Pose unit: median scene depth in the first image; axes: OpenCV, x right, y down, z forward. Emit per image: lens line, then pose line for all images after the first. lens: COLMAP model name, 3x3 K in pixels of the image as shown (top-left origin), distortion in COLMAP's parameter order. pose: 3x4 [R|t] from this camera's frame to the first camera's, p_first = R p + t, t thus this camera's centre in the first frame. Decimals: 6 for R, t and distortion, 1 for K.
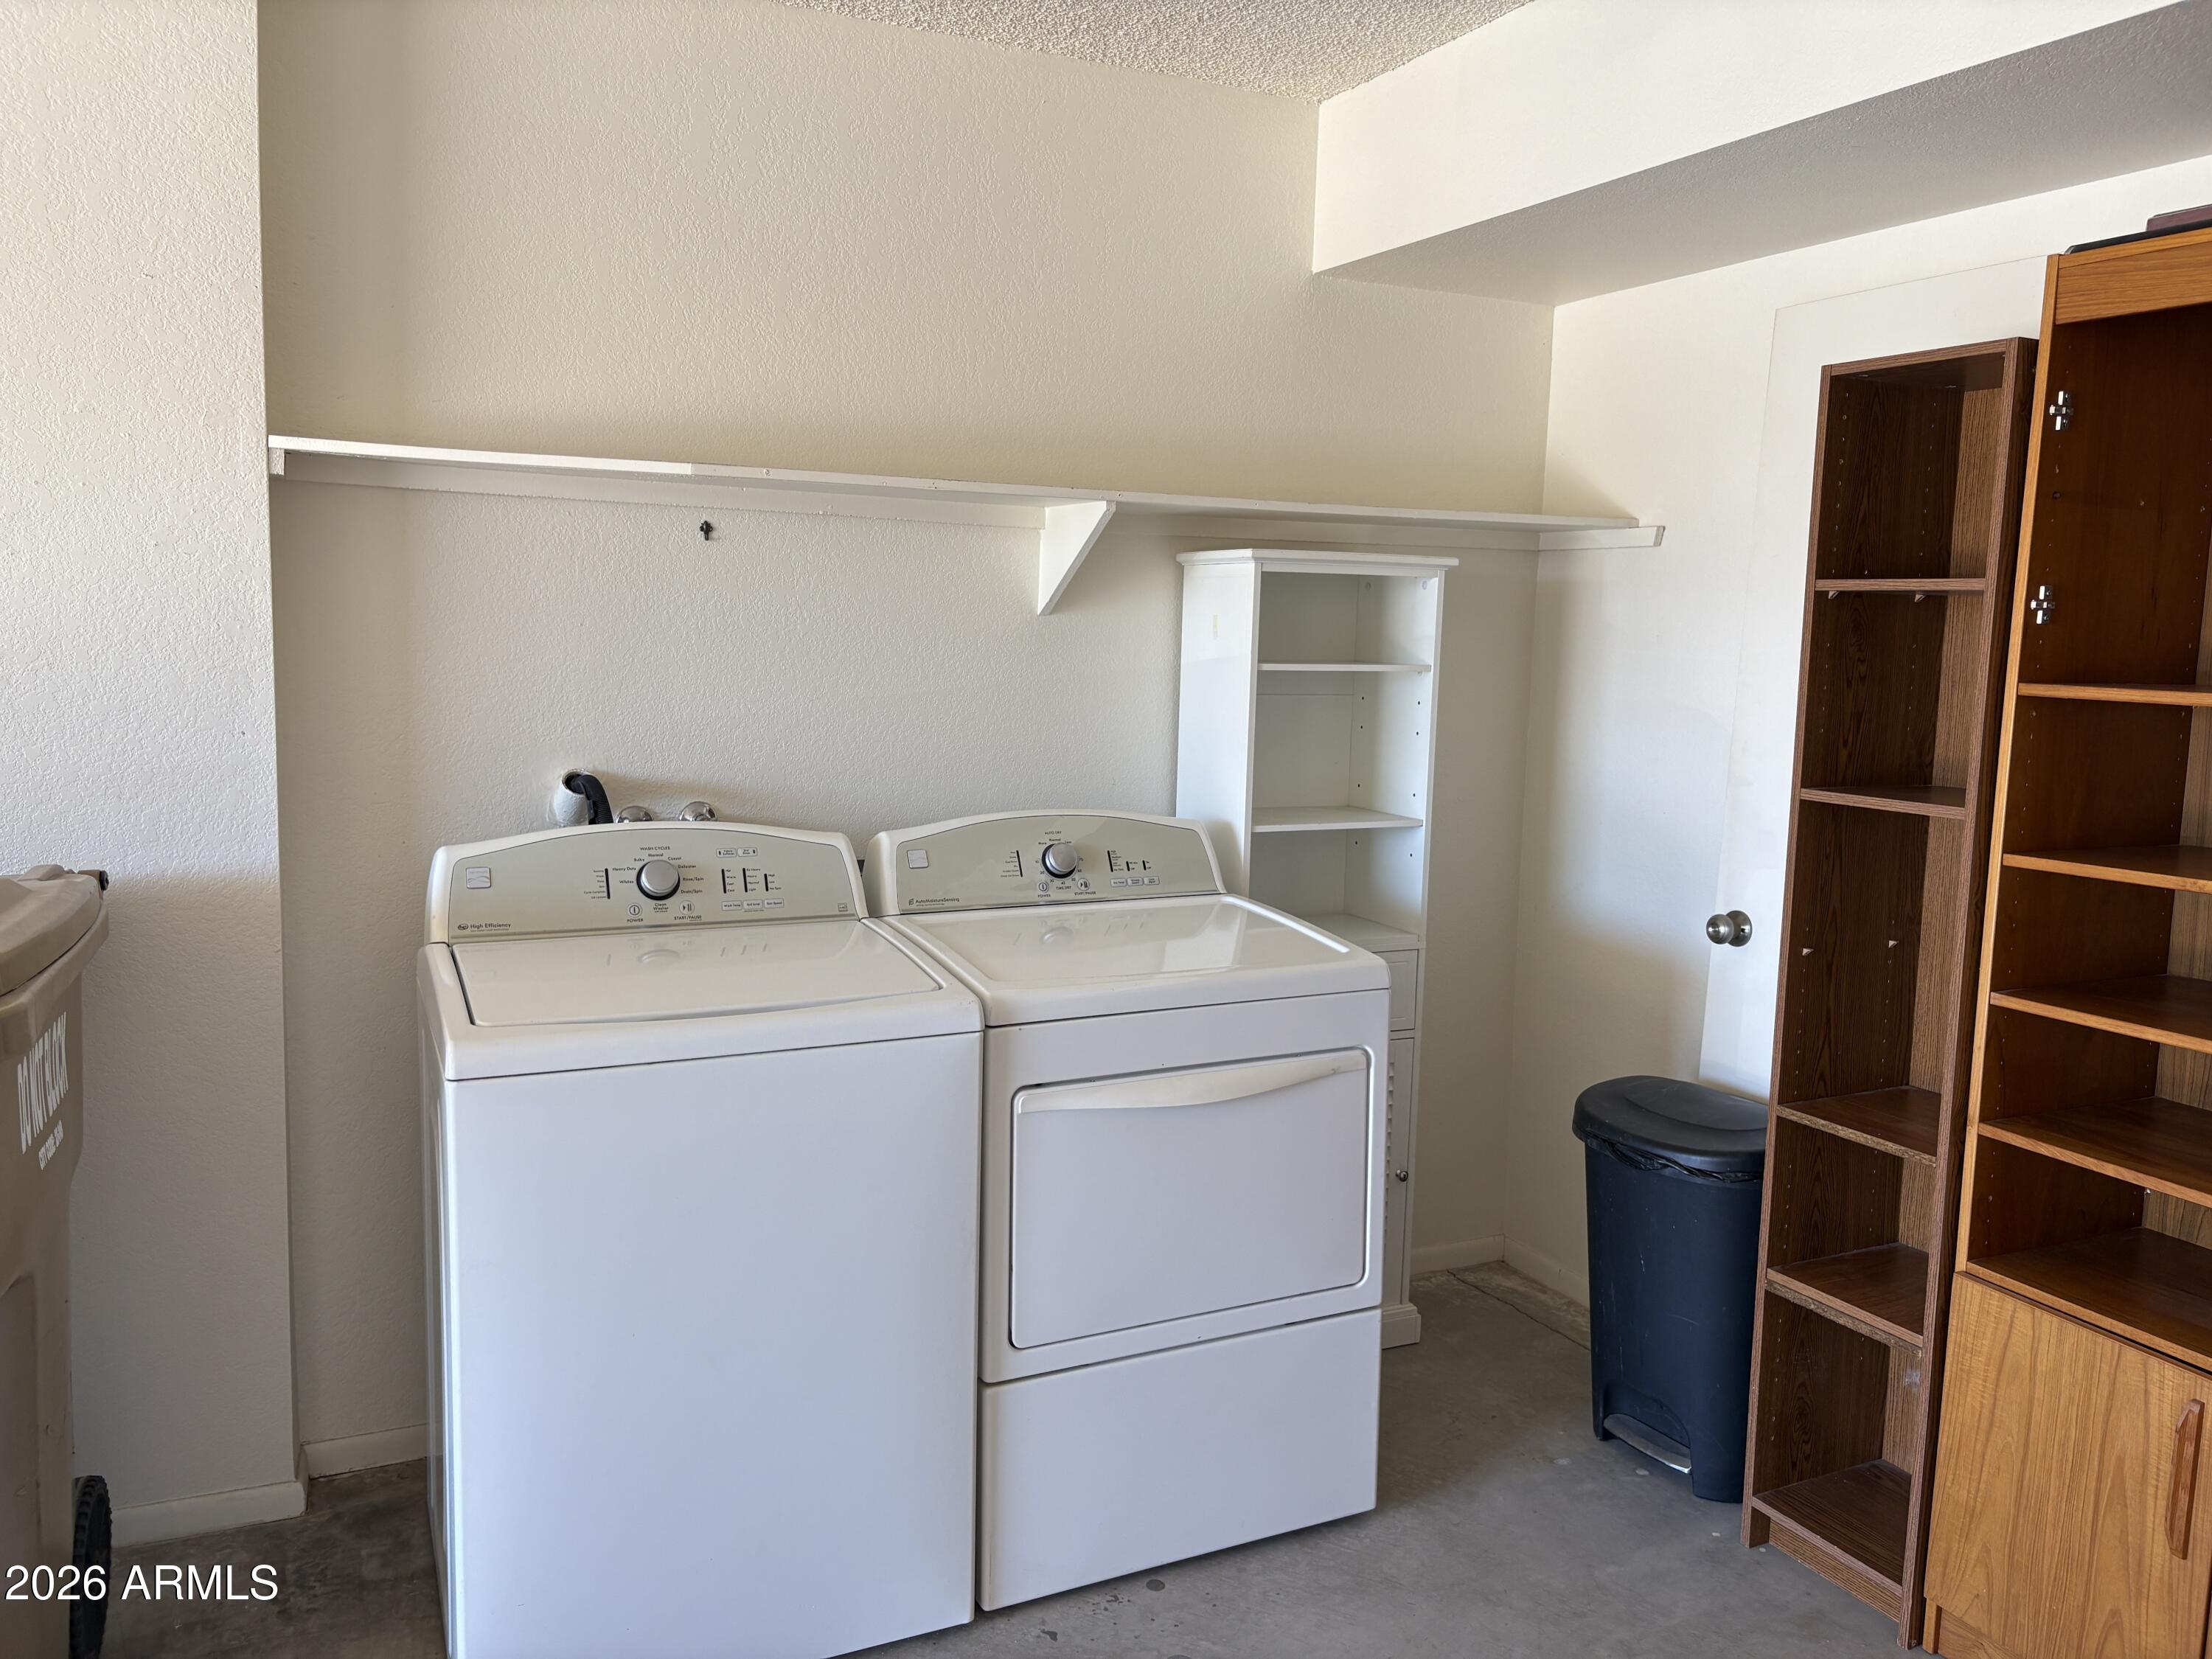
lens RADIAL K [[1674.3, 0, 1110.5], [0, 1674.3, 825.3], [0, 0, 1]] dist [0.049380, -0.056945]
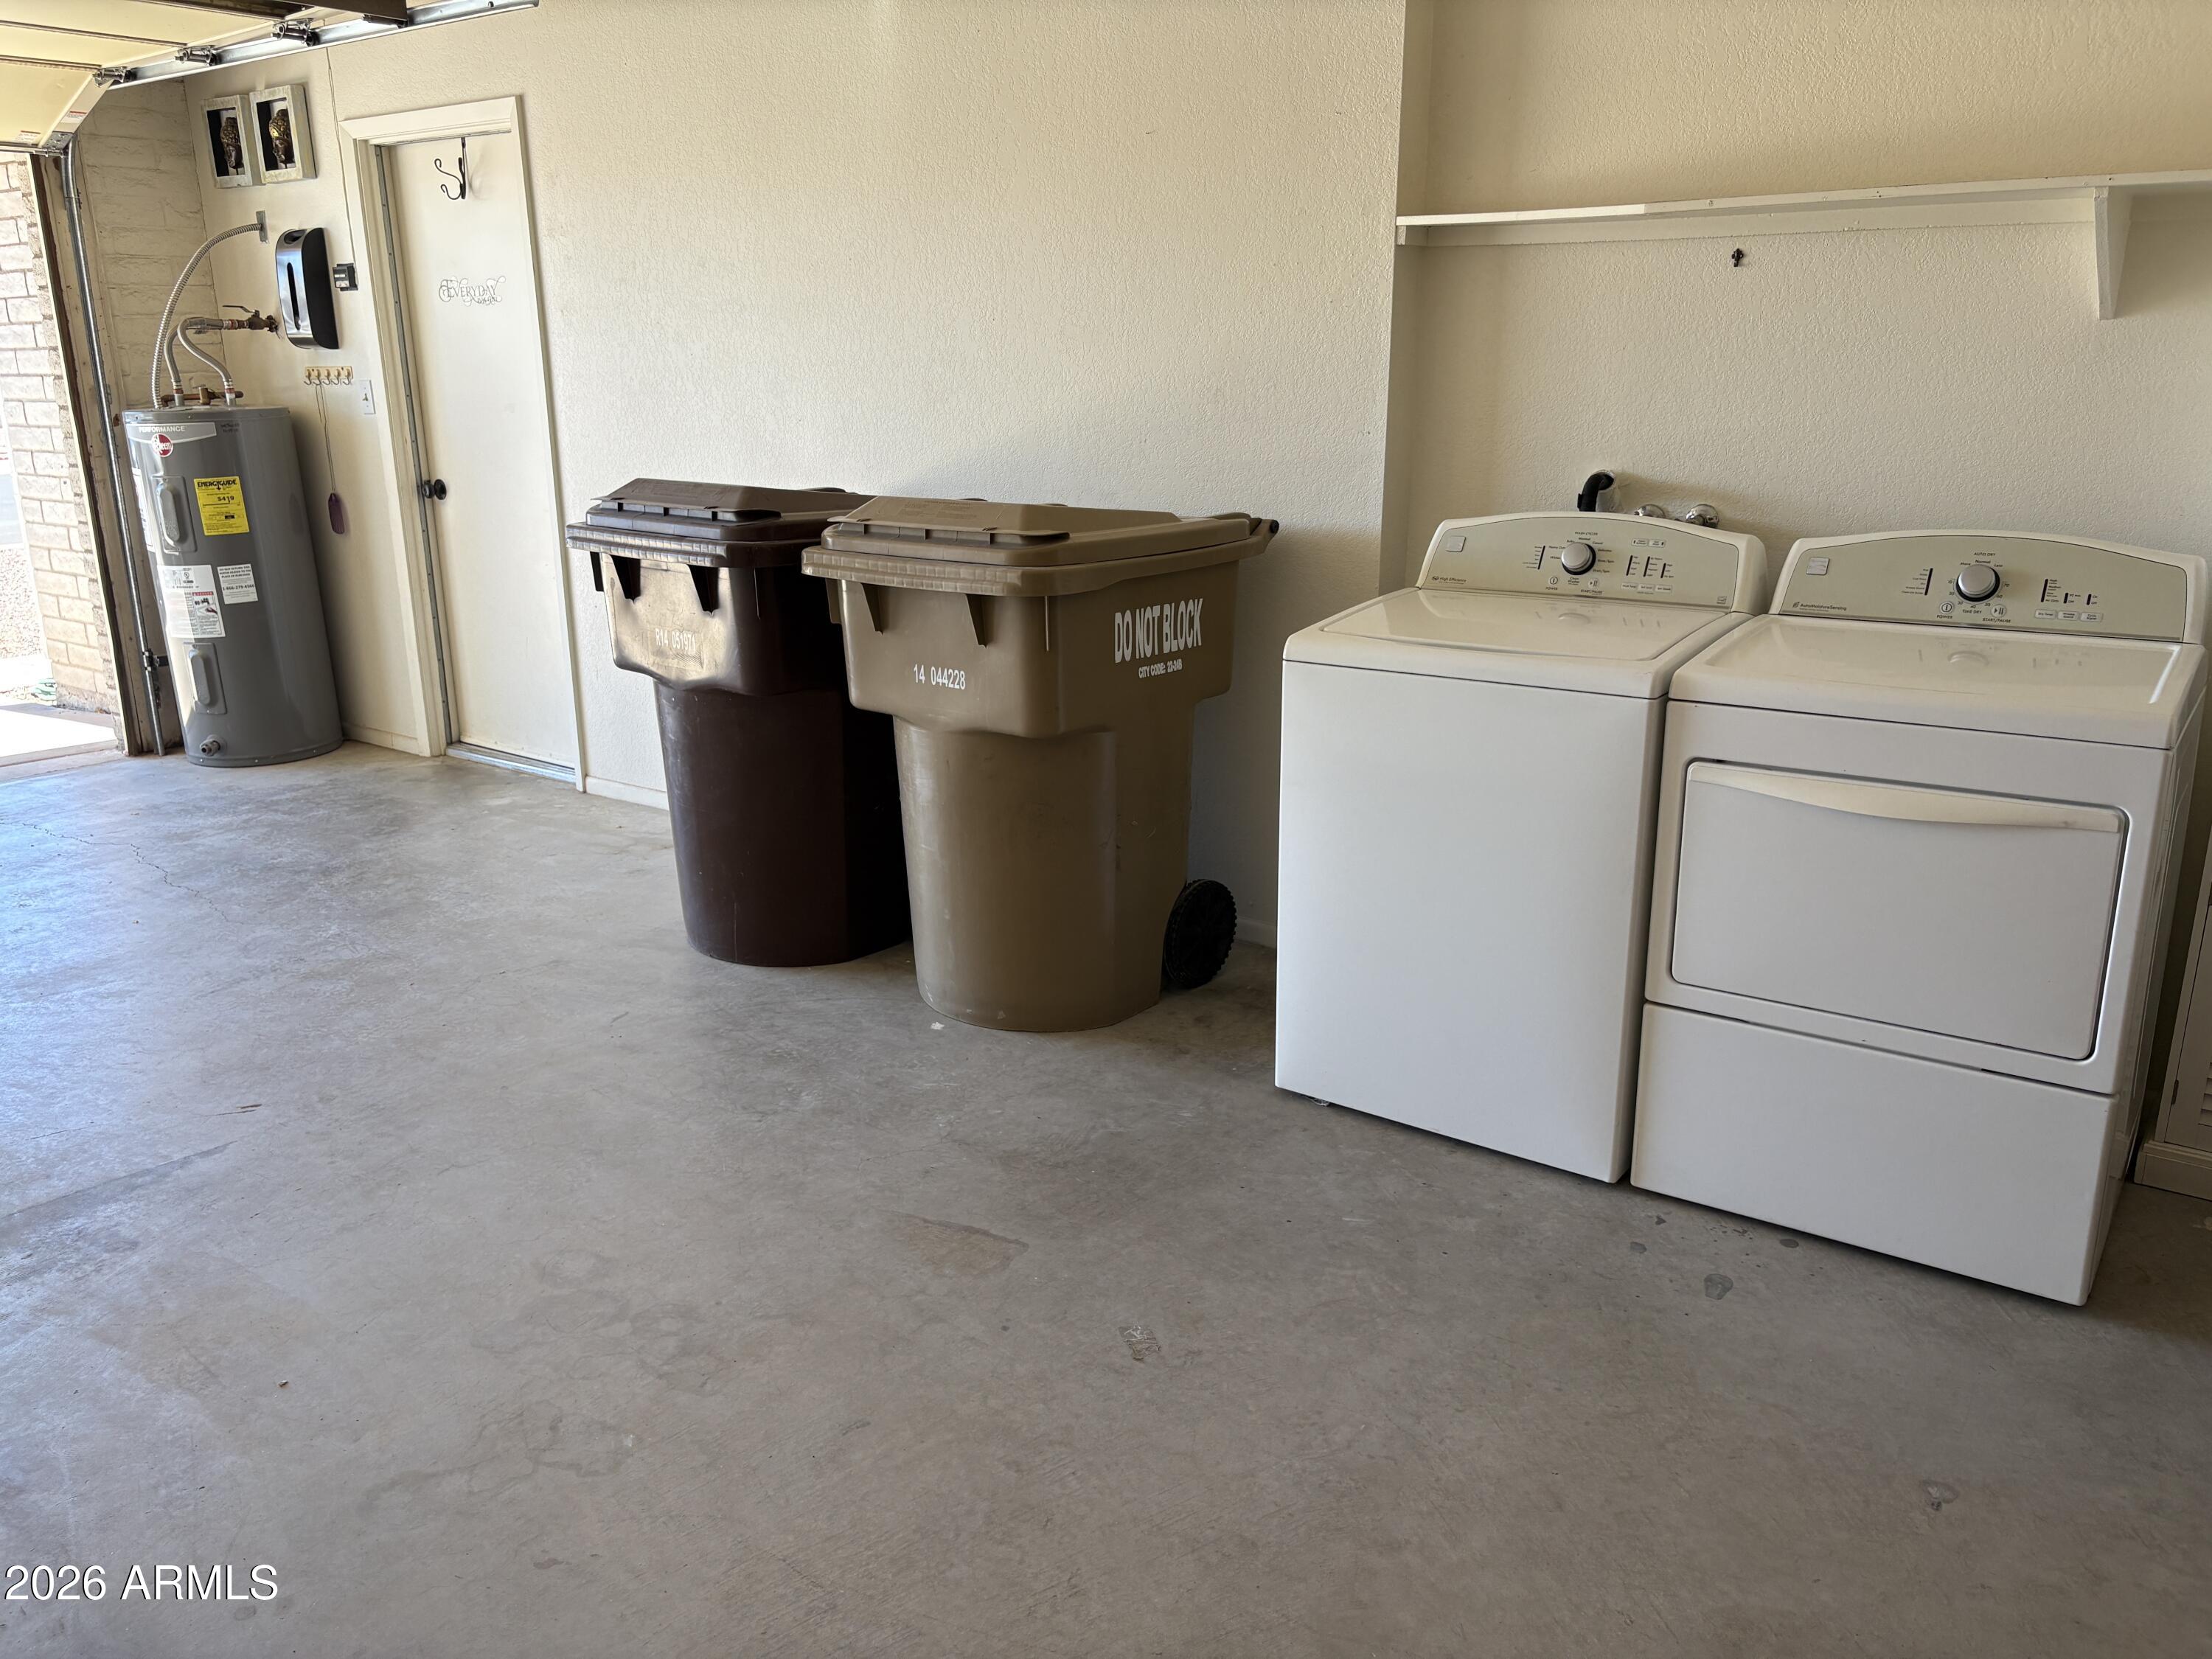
lens RADIAL K [[1674.3, 0, 1121.7], [0, 1674.3, 817.9], [0, 0, 1]] dist [0.049380, -0.056945]
pose [[0.482418, 0.210412, -0.850294, 0.666582], [-0.085622, 0.977399, 0.193287, 0.008233], [0.871747, -0.020441, 0.489530, 0.094169]]
